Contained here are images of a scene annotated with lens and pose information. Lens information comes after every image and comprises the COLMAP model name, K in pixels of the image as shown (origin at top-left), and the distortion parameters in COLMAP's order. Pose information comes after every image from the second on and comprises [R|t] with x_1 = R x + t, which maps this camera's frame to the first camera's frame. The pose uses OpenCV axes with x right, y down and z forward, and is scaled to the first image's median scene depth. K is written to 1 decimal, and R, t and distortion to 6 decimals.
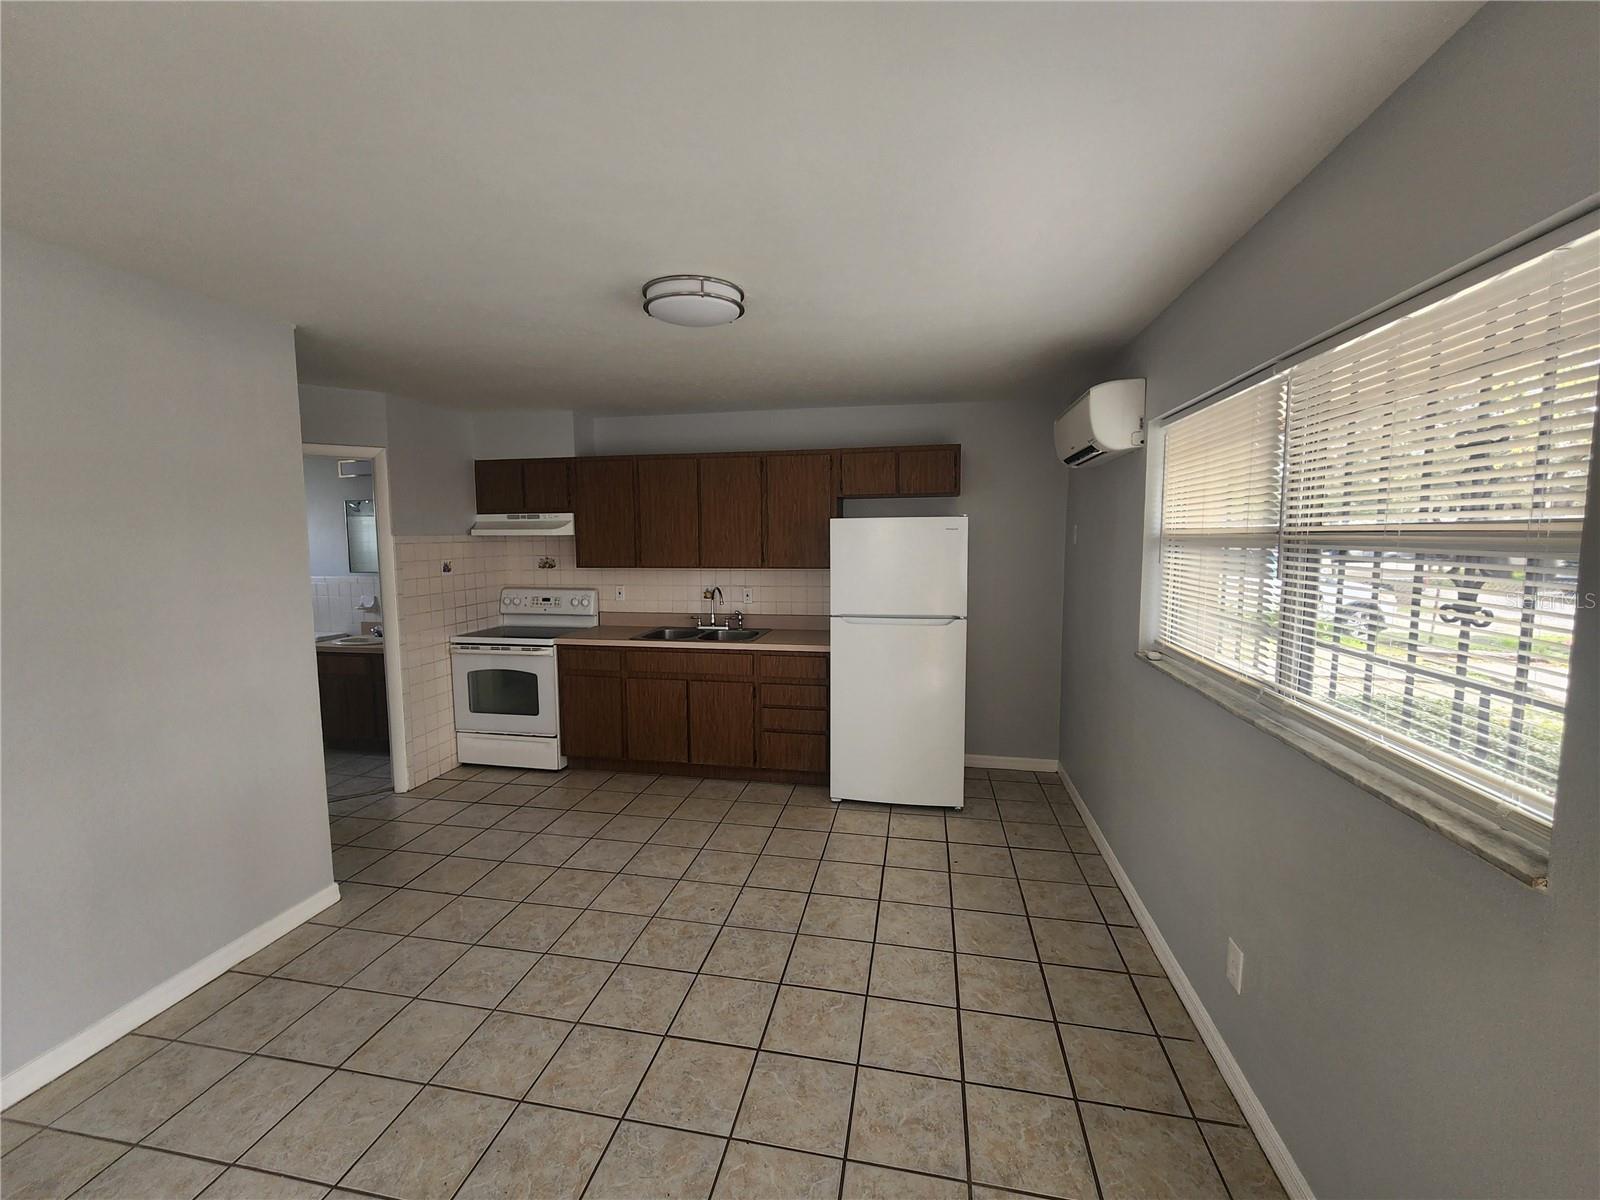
lens RADIAL K [[654.0, 0, 794.9], [0, 654.0, 594.6], [0, 0, 1]] dist [-0.002390, 0.000079]
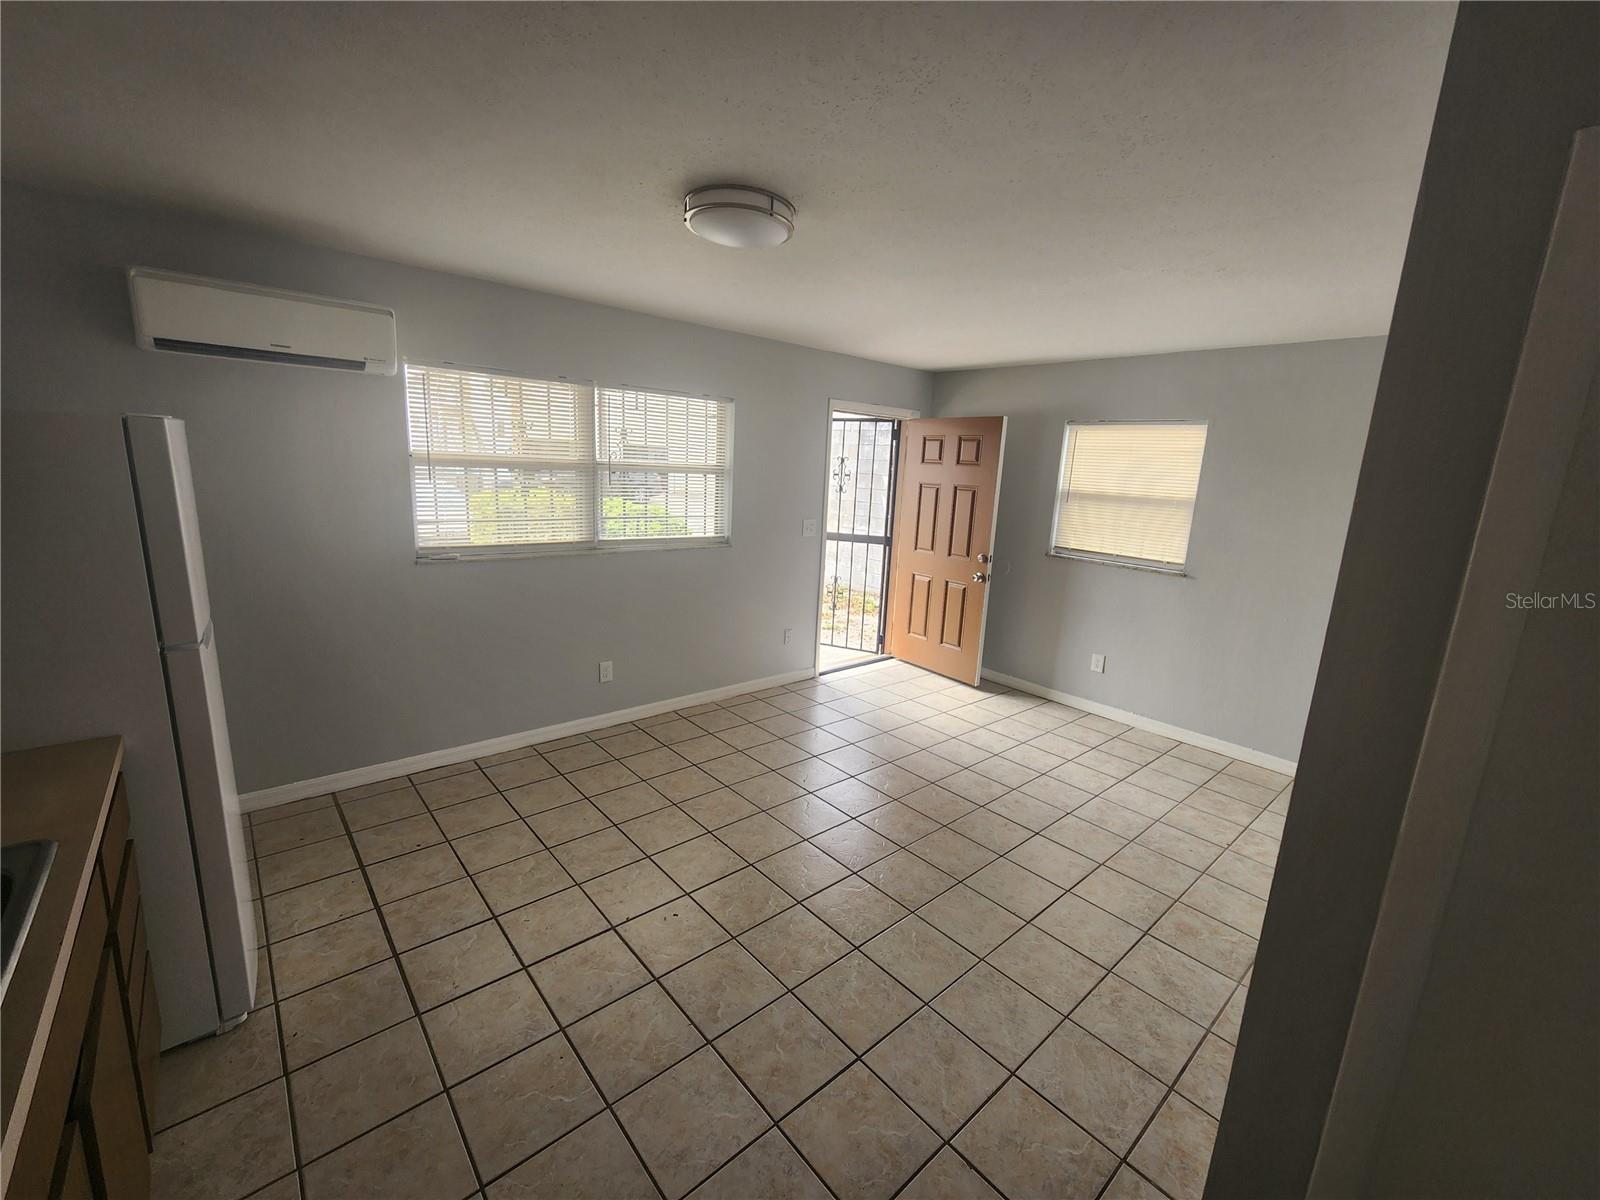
lens RADIAL K [[654.0, 0, 794.9], [0, 654.0, 594.6], [0, 0, 1]] dist [-0.002390, 0.000079]
pose [[-0.783962, -0.157399, 0.600524, -0.448232], [0.010425, 0.963851, 0.266238, -0.099151], [-0.620721, 0.214981, -0.753982, 0.933678]]
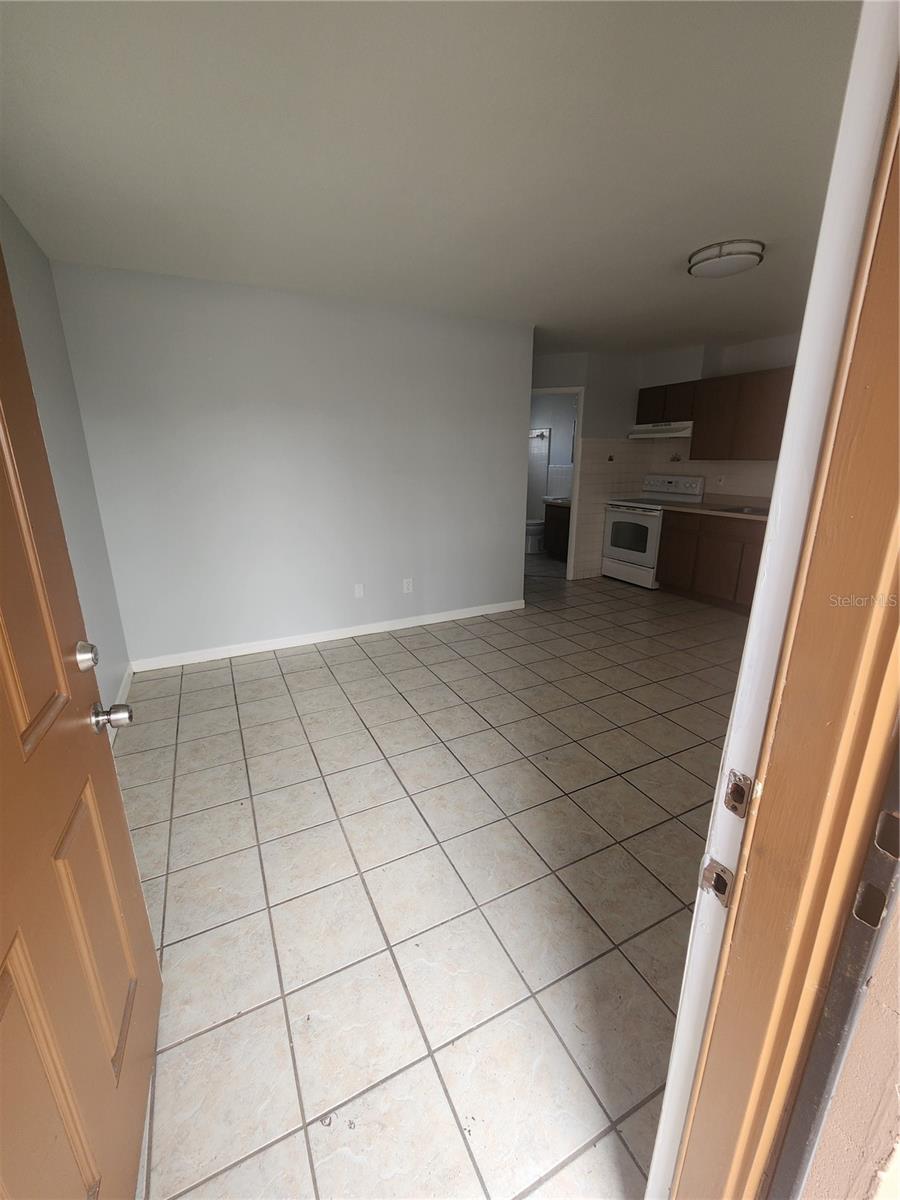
lens RADIAL K [[490.5, 0, 452.3], [0, 490.5, 597.3], [0, 0, 1]] dist [-0.002390, 0.000079]
pose [[0.611358, 0.222810, -0.759340, 0.259855], [-0.071620, 0.971186, 0.227308, 0.049176], [0.788106, -0.084583, 0.609700, -0.125861]]
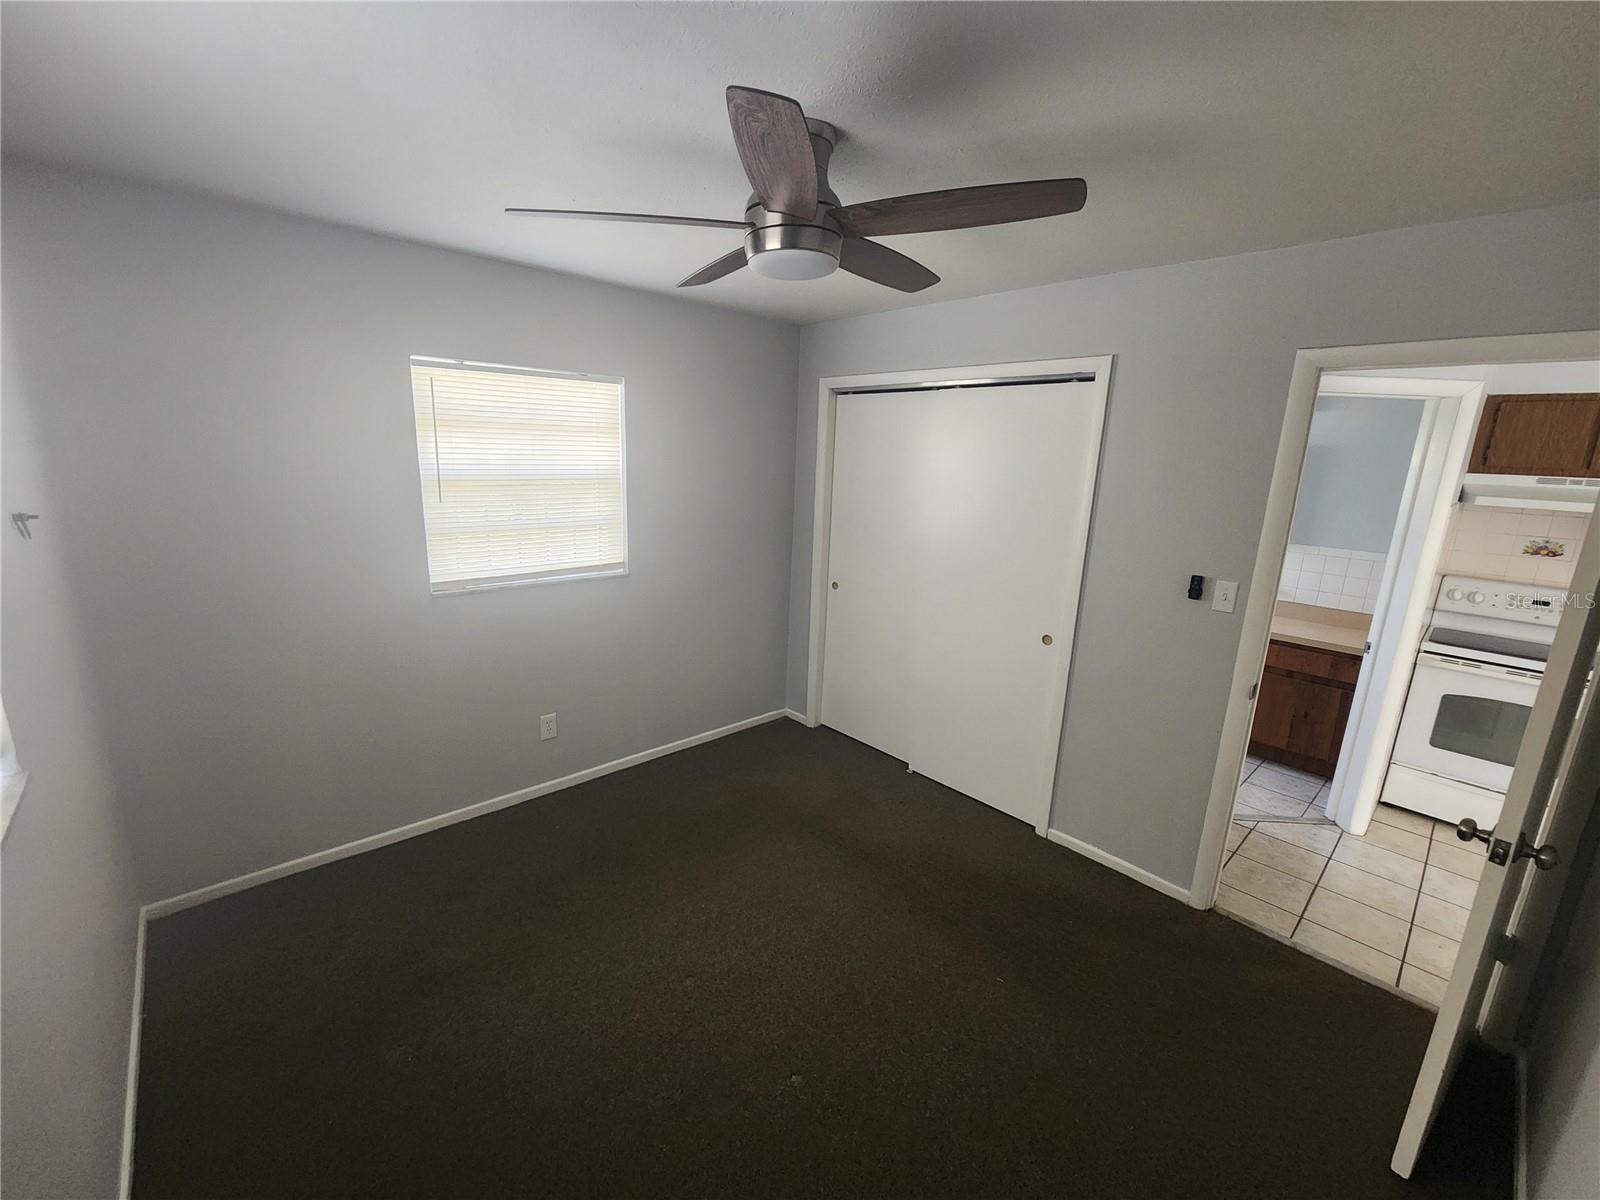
lens RADIAL K [[649.7, 0, 777.0], [0, 649.7, 597.3], [0, 0, 1]] dist [-0.001437, -0.000452]
pose [[0.796158, 0.165289, -0.582076, -0.698567], [-0.089151, 0.983512, 0.157342, -0.037346], [0.598485, -0.073376, 0.797766, -0.020203]]
